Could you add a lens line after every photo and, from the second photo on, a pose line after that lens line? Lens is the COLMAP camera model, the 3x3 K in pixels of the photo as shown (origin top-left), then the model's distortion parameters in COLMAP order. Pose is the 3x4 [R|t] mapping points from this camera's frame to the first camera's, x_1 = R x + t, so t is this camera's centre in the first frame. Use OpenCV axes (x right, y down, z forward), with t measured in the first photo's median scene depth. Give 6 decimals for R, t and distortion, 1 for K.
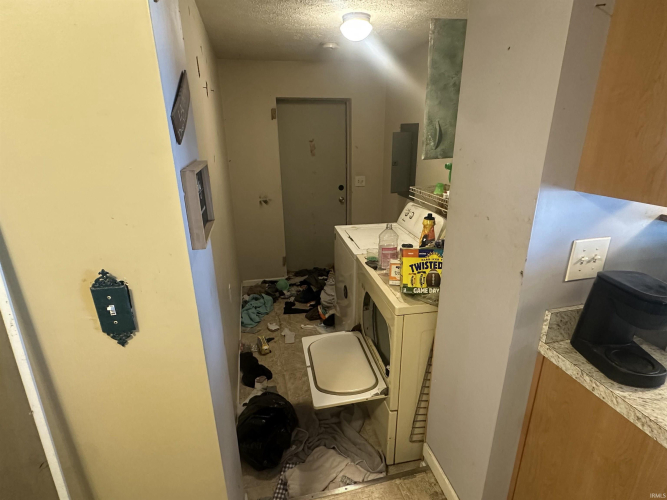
lens RADIAL K [[349.5, 0, 331.4], [0, 349.5, 249.9], [0, 0, 1]] dist [0.000307, 0.000352]
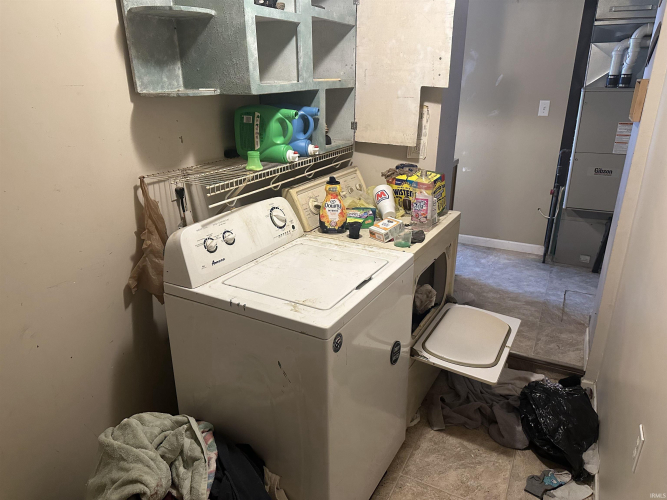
lens RADIAL K [[469.8, 0, 333.5], [0, 469.8, 250.0], [0, 0, 1]] dist [0.000118, 0.000191]
pose [[-0.767799, -0.217572, 0.602617, -0.341871], [0.213677, 0.799764, 0.560999, -0.518943], [-0.604008, 0.559500, -0.567568, 1.629695]]
